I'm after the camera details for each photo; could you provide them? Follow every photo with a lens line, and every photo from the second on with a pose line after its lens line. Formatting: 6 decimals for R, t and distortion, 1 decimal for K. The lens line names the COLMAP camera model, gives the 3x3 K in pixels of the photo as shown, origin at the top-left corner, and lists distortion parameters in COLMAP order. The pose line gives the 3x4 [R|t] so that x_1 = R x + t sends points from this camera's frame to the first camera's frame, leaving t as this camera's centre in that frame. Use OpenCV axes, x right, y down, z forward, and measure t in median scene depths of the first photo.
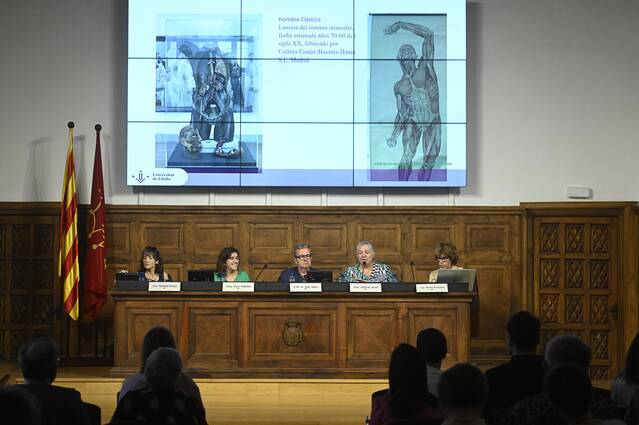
lens RADIAL K [[1466.0, 0, 319.5], [0, 1466.0, 212.5], [0, 0, 1]] dist [-0.006699, -0.240950]
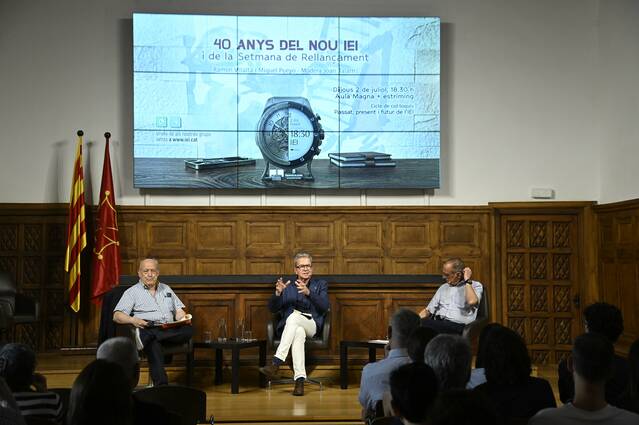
lens RADIAL K [[1059.8, 0, 319.5], [0, 1059.8, 212.5], [0, 0, 1]] dist [0.315324, 0.032236]
pose [[0.999827, -0.003782, 0.018201, -0.006633], [0.003925, 0.999962, -0.007827, 0.006756], [-0.018170, 0.007897, 0.999804, 0.190230]]
